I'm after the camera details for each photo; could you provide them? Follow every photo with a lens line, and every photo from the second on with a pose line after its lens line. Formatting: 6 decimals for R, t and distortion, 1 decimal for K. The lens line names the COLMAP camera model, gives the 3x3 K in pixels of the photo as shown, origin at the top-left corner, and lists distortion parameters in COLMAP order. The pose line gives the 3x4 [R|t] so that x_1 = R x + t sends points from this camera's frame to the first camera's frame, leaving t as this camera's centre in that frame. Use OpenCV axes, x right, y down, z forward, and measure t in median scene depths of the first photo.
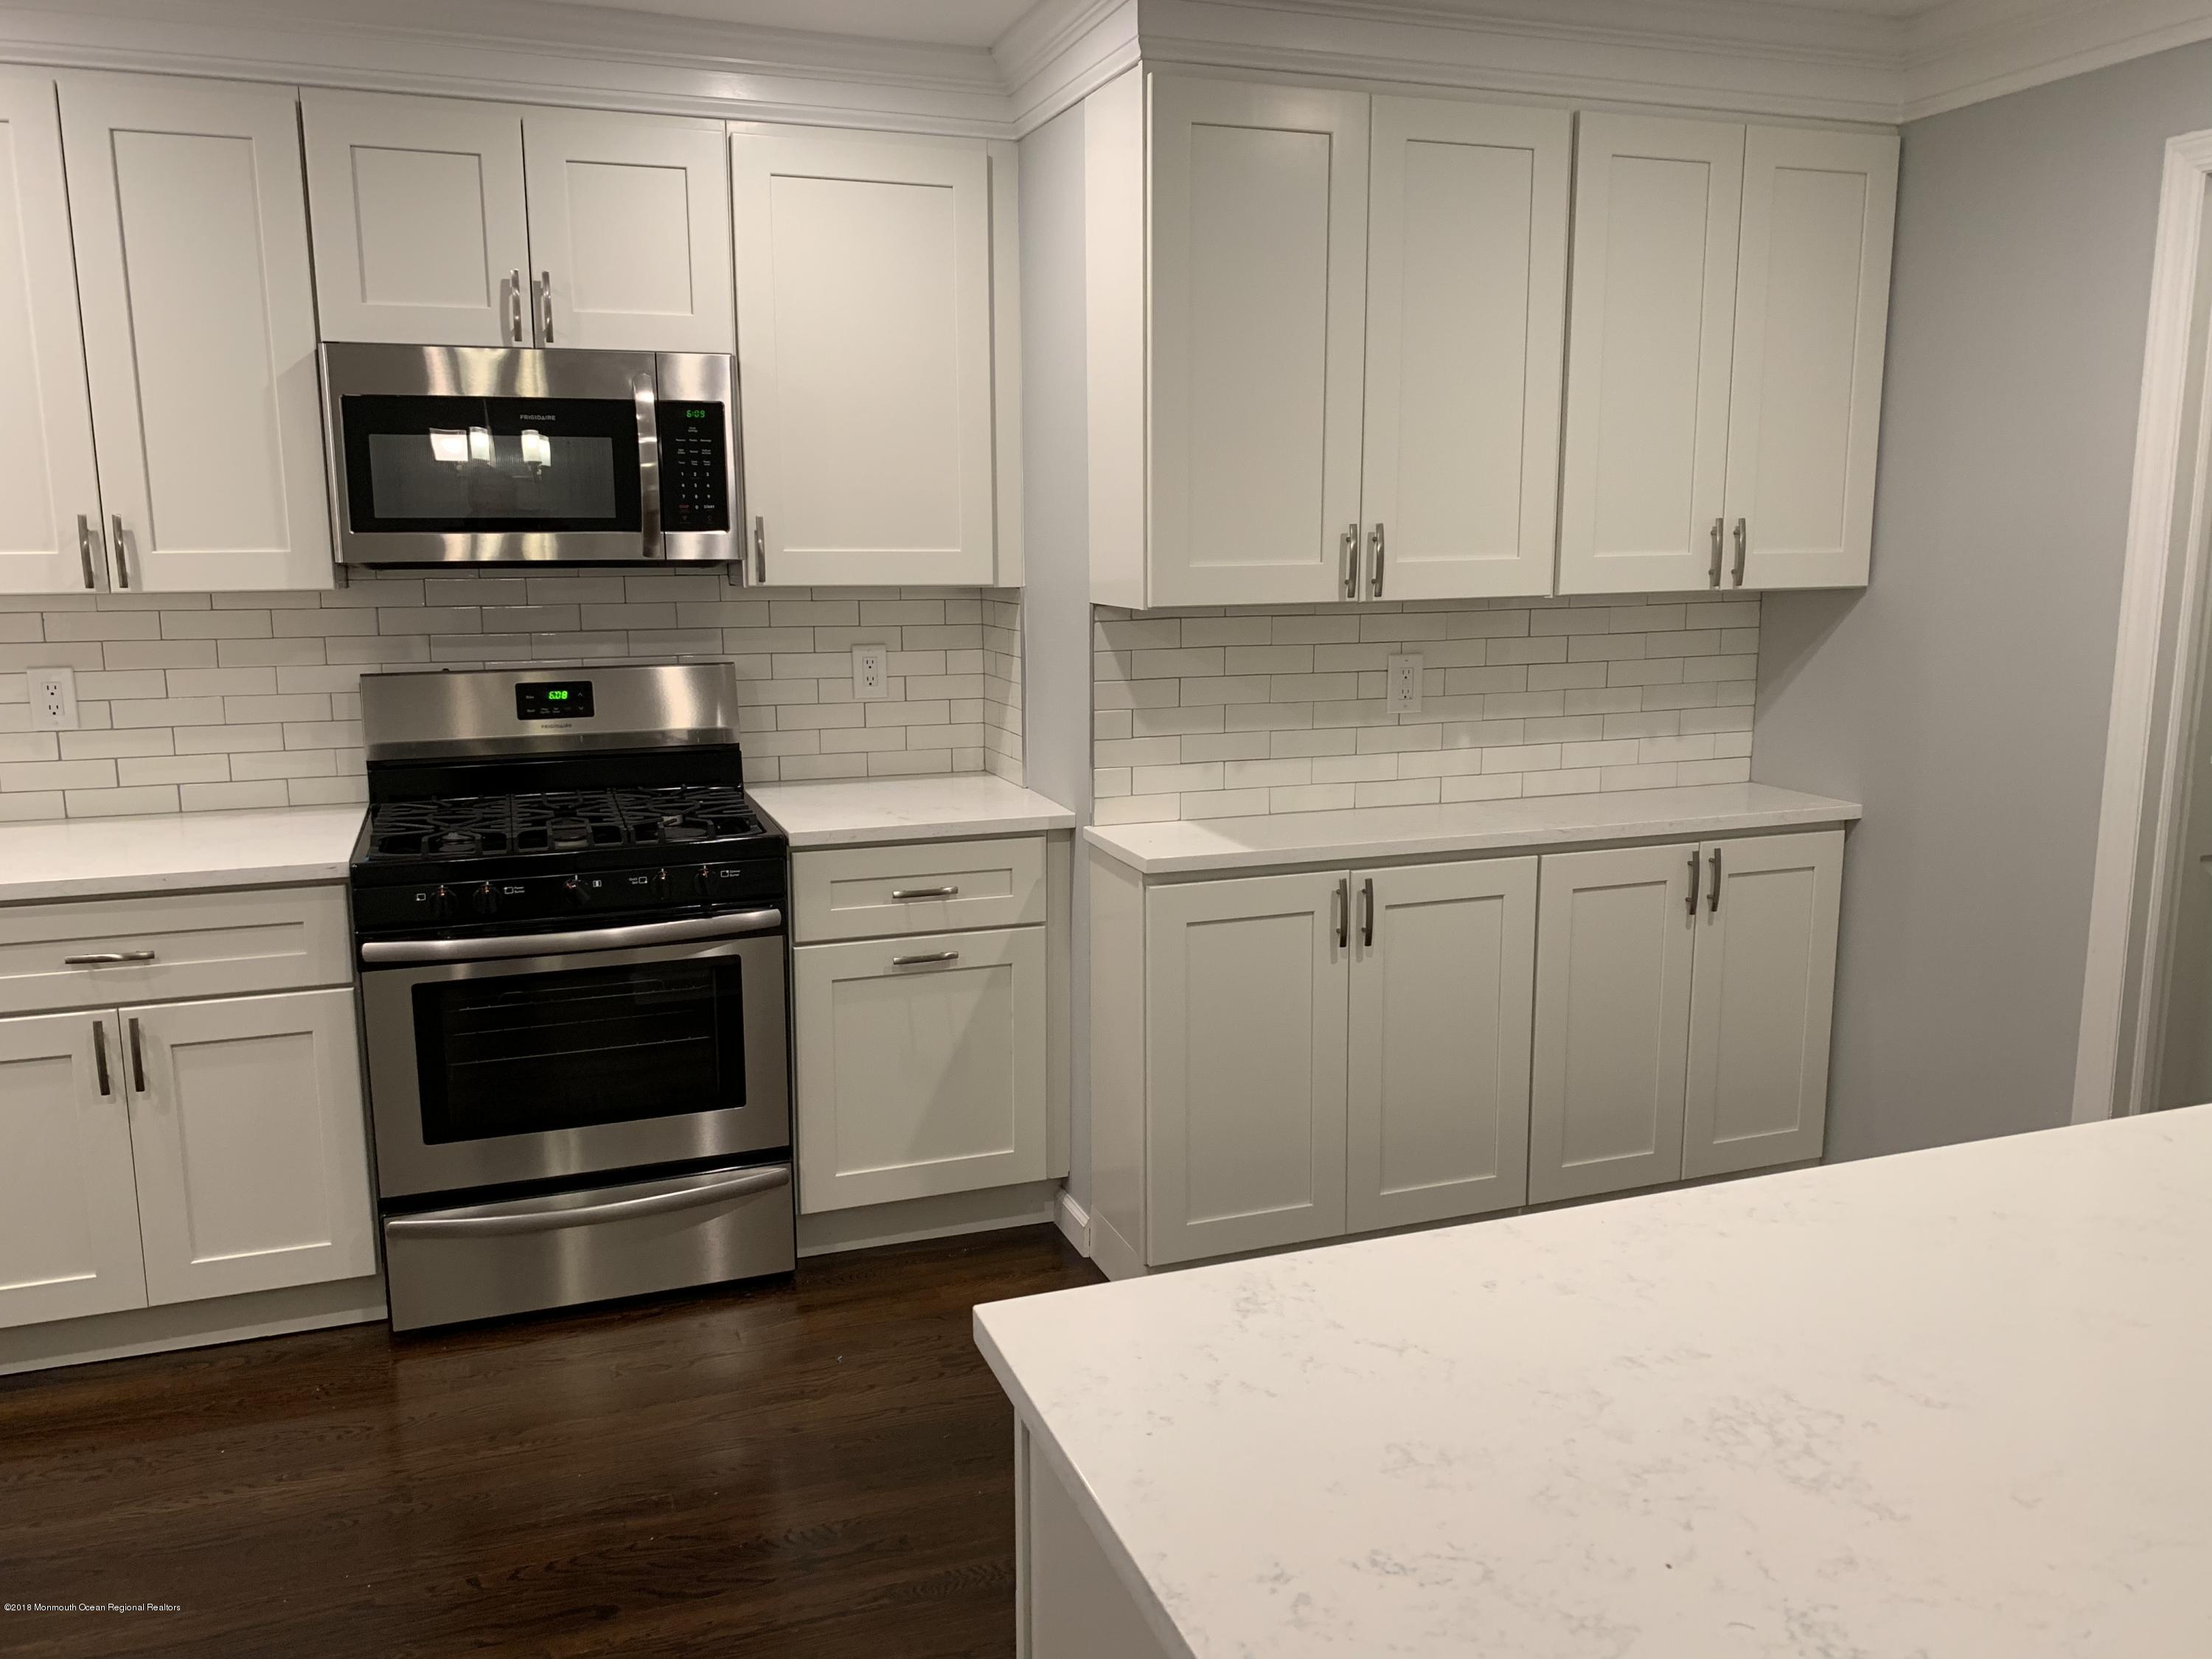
lens RADIAL K [[1668.2, 0, 1113.0], [0, 1668.2, 820.0], [0, 0, 1]] dist [0.076537, -0.176981]
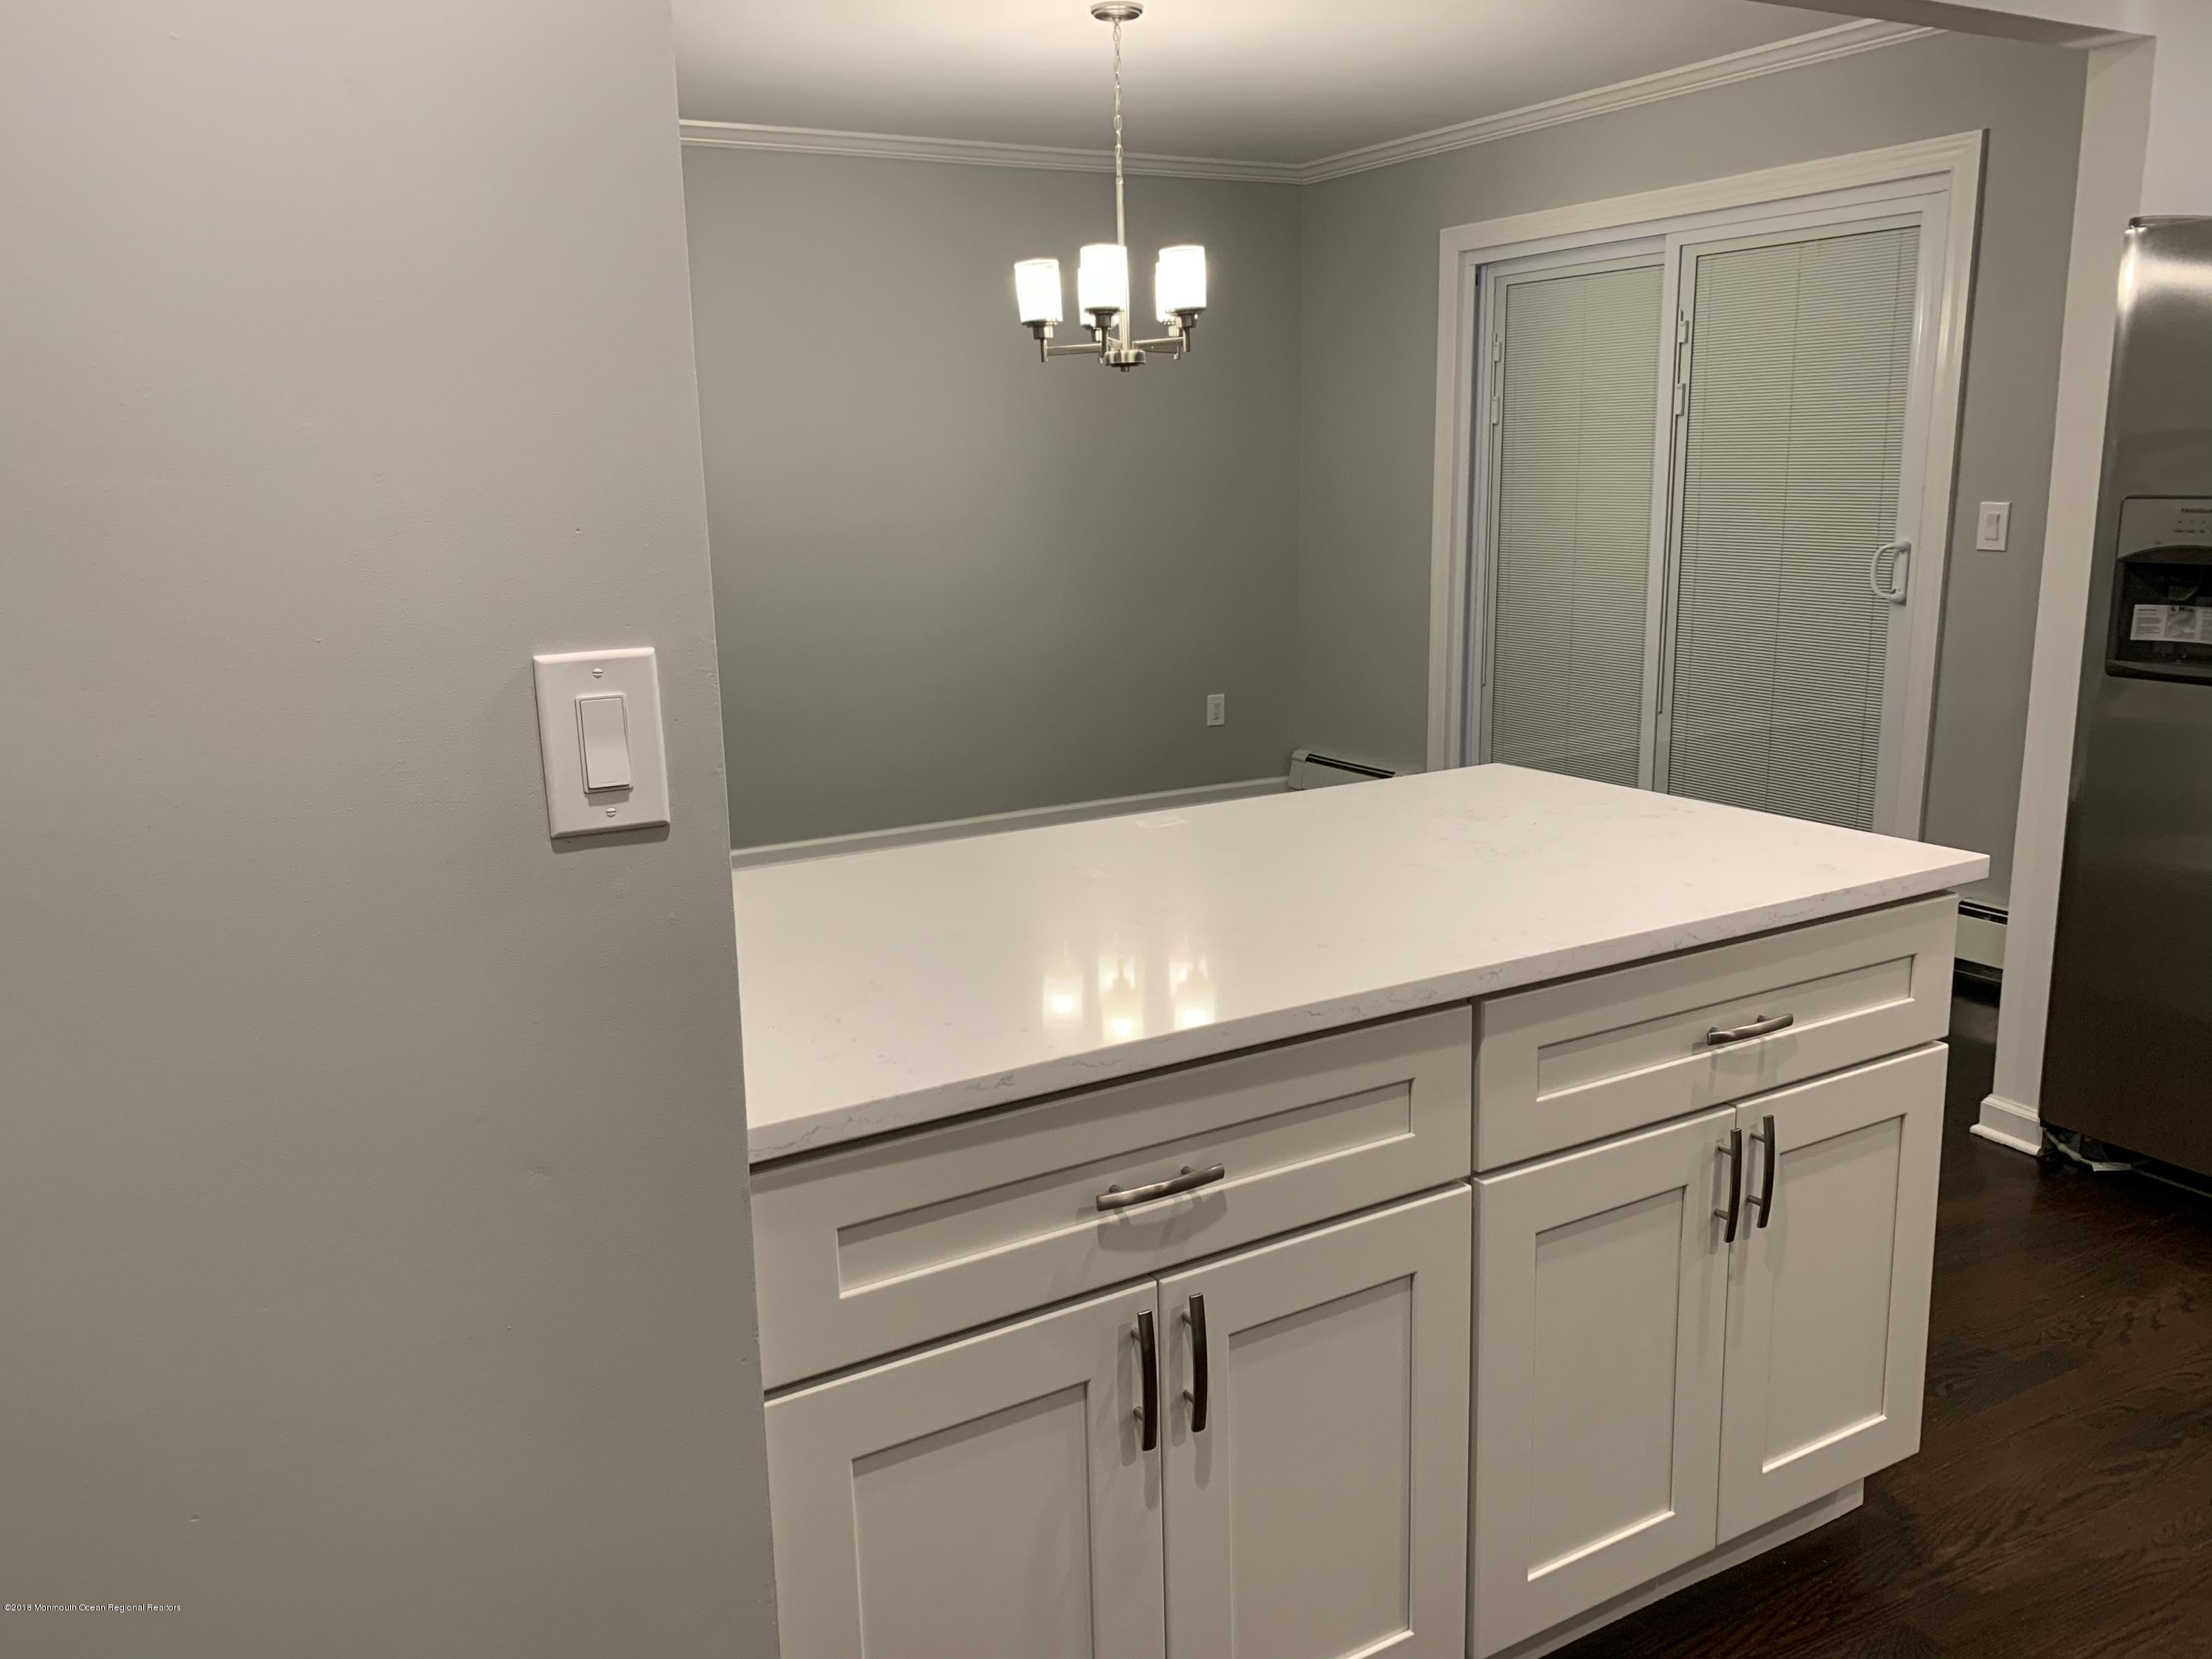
lens RADIAL K [[1693.8, 0, 1106.7], [0, 1693.8, 824.8], [0, 0, 1]] dist [0.001513, 0.003542]
pose [[-0.985598, 0.056406, -0.159421, 0.391471], [-0.008960, 0.923987, 0.382319, -0.125234], [0.168868, 0.378241, -0.910174, 0.914074]]
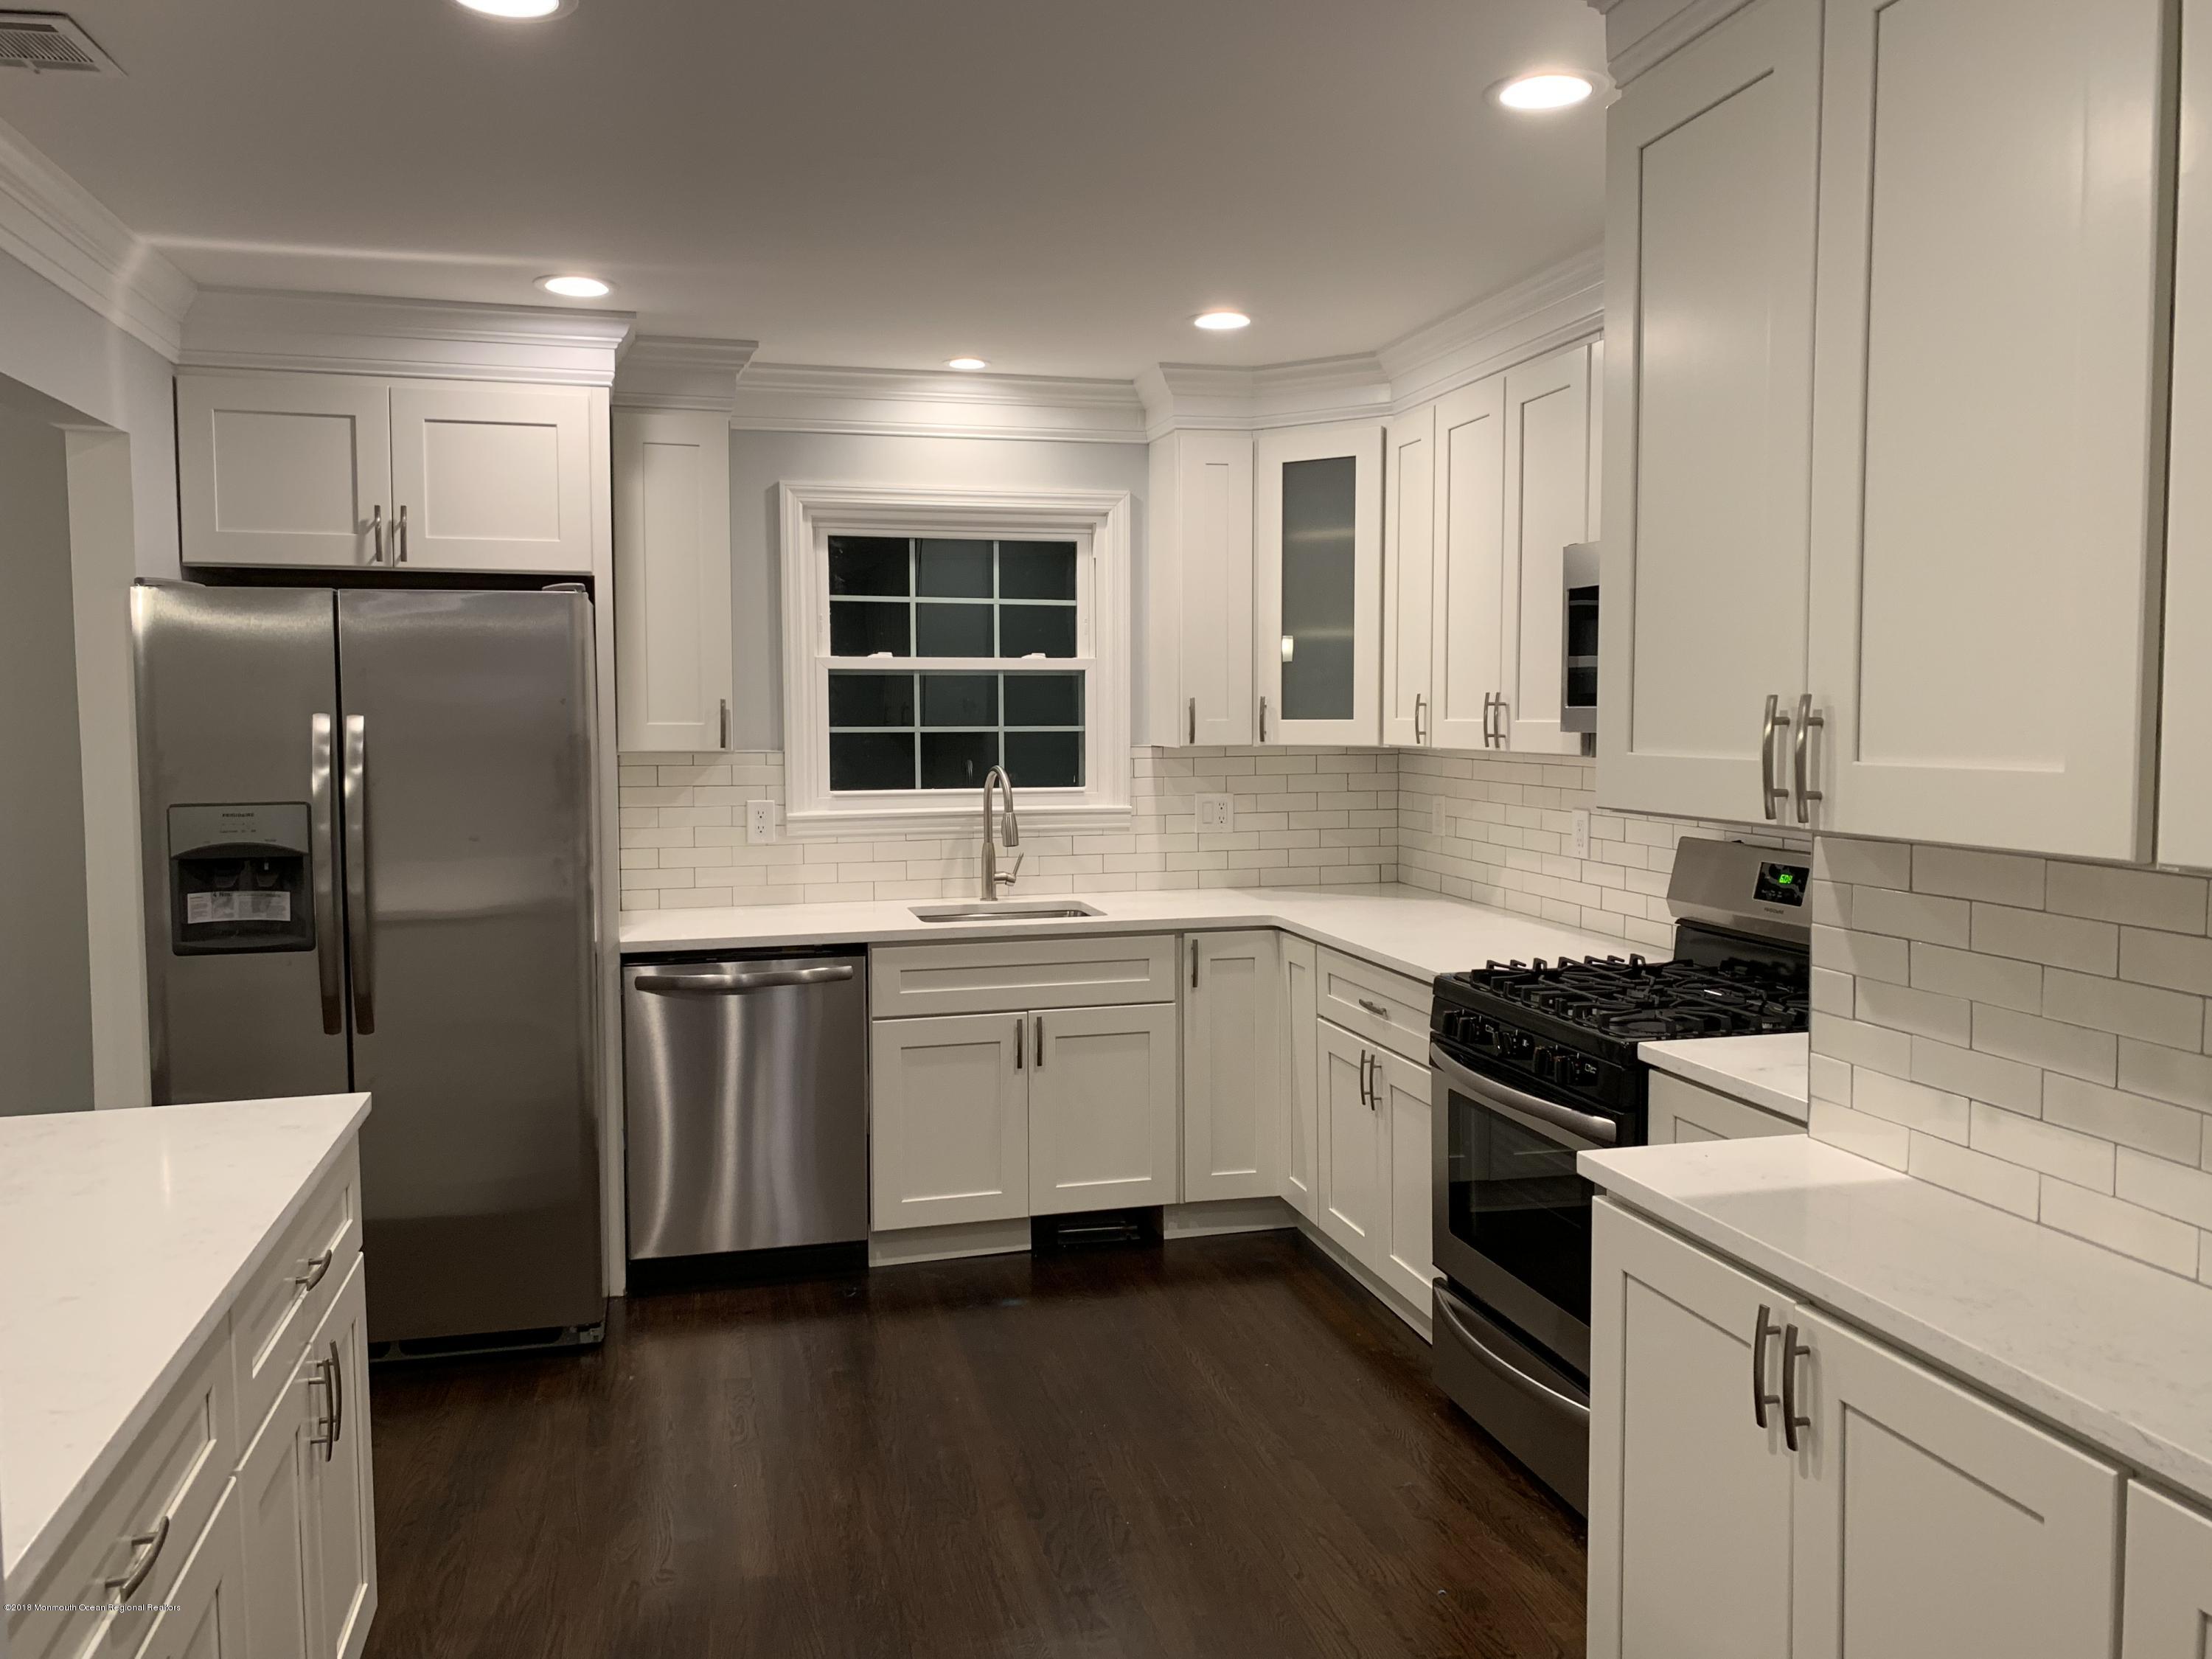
lens RADIAL K [[1668.2, 0, 1113.0], [0, 1668.2, 820.0], [0, 0, 1]] dist [0.076537, -0.176981]
pose [[-0.101710, 0.067725, -0.992506, 0.704054], [-0.178017, 0.980337, 0.085138, -0.133548], [0.978757, 0.185343, -0.087654, 0.790954]]
